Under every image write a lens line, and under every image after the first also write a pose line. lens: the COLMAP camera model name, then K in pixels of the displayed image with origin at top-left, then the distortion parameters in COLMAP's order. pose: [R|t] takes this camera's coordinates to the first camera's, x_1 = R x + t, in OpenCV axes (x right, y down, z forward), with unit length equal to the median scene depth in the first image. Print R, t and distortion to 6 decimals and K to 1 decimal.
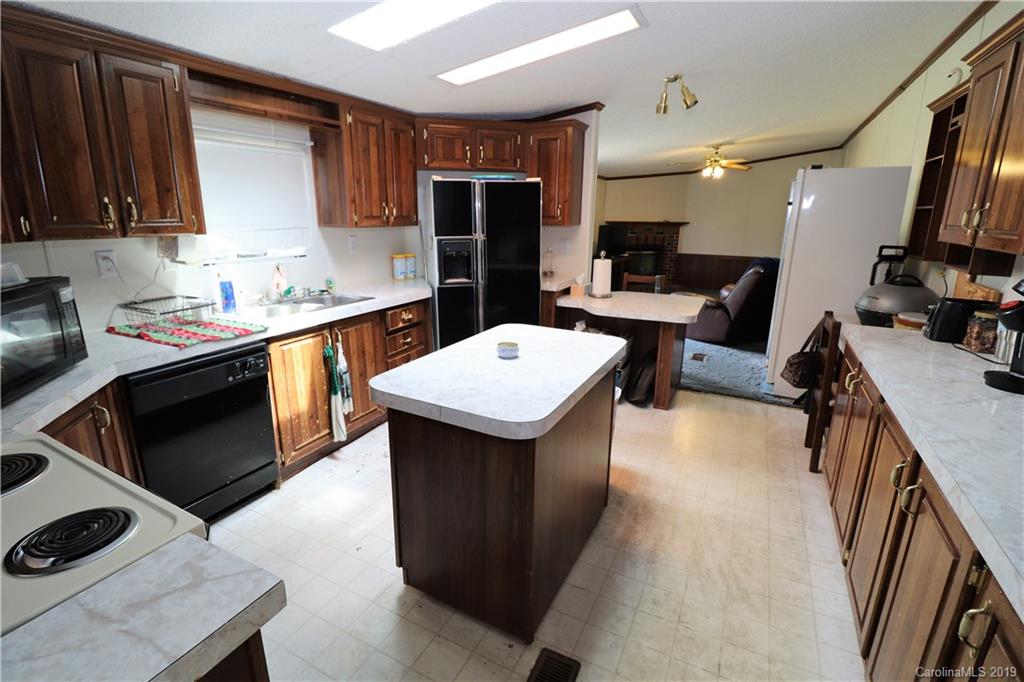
lens RADIAL K [[471.9, 0, 505.0], [0, 471.9, 336.0], [0, 0, 1]] dist [0.002084, -0.014656]
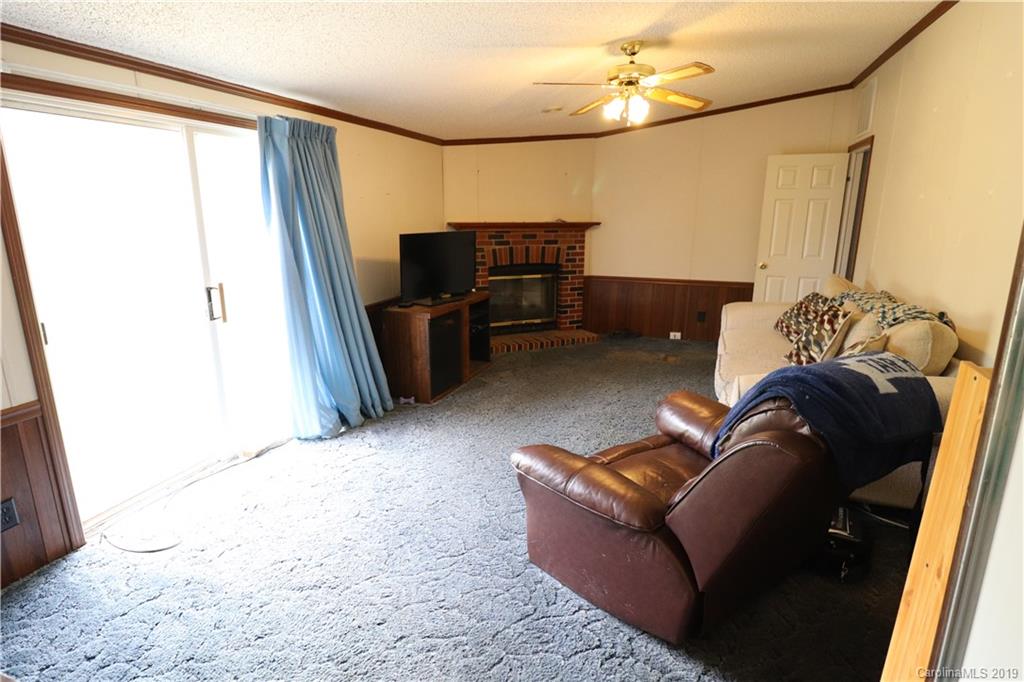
lens RADIAL K [[534.1, 0, 512.0], [0, 534.1, 341.0], [0, 0, 1]] dist [-0.002297, -0.000053]
pose [[0.987209, -0.046835, 0.152394, 0.260010], [0.047918, 0.998845, -0.003441, -0.145413], [-0.152057, 0.010699, 0.988314, 0.549454]]
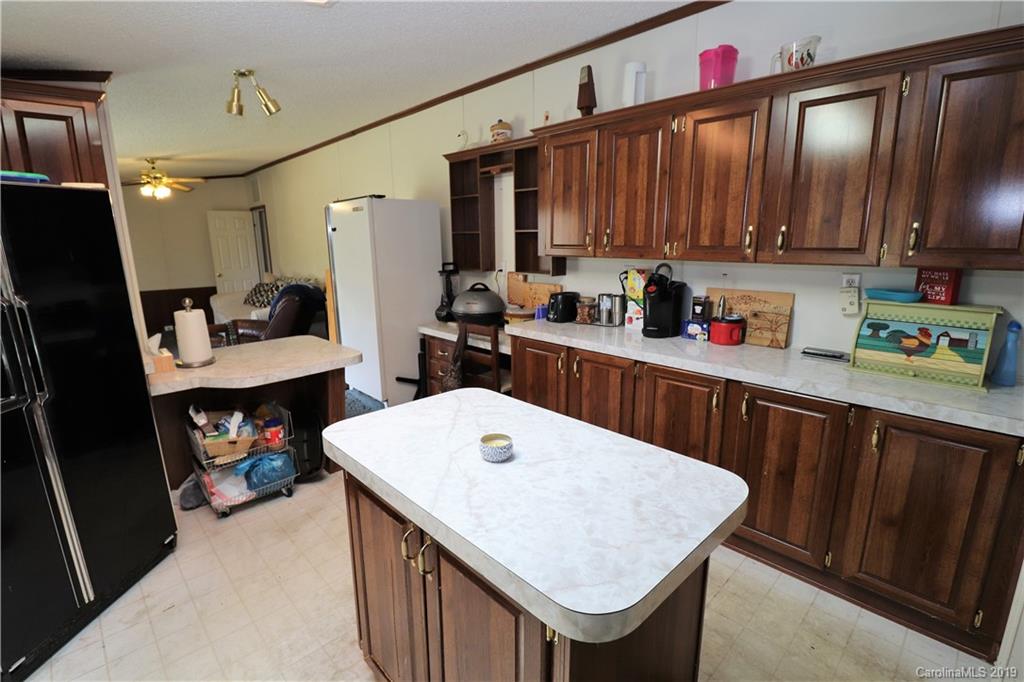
lens RADIAL K [[471.9, 0, 505.0], [0, 471.9, 336.0], [0, 0, 1]] dist [0.002084, -0.014656]
pose [[0.316168, -0.203306, 0.926663, -0.169602], [0.249881, 0.960123, 0.125390, -0.059521], [-0.915203, 0.191912, 0.354362, 0.212878]]
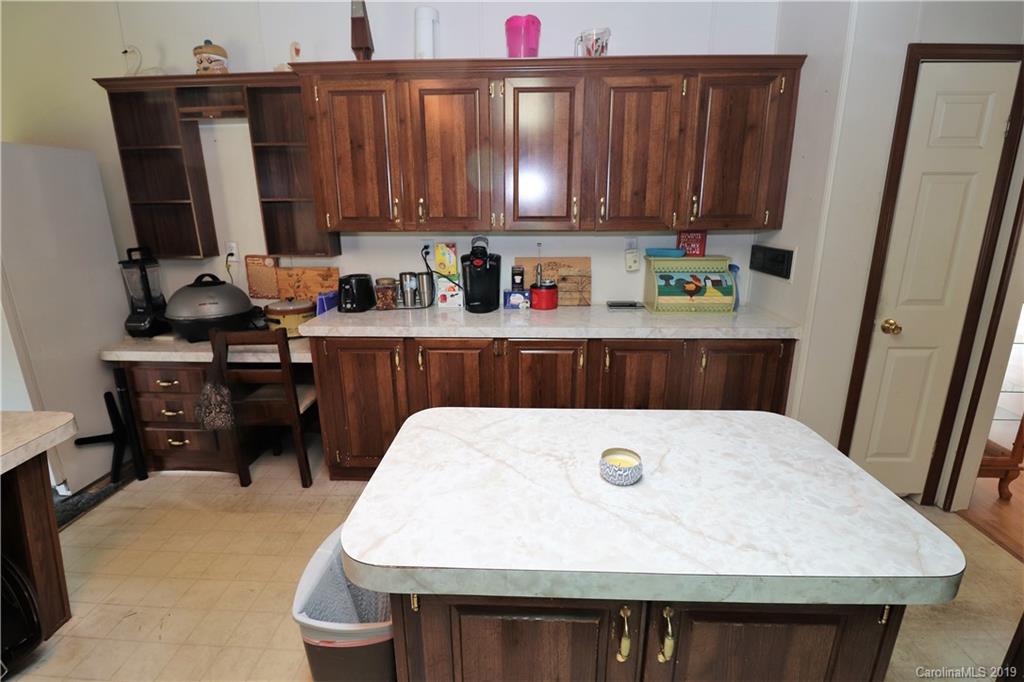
lens RADIAL K [[471.9, 0, 505.0], [0, 471.9, 336.0], [0, 0, 1]] dist [0.002084, -0.014656]
pose [[-0.430511, -0.237308, 0.870830, -0.109648], [0.231006, 0.903713, 0.360471, -0.095945], [-0.872523, 0.356353, -0.334239, 0.363539]]
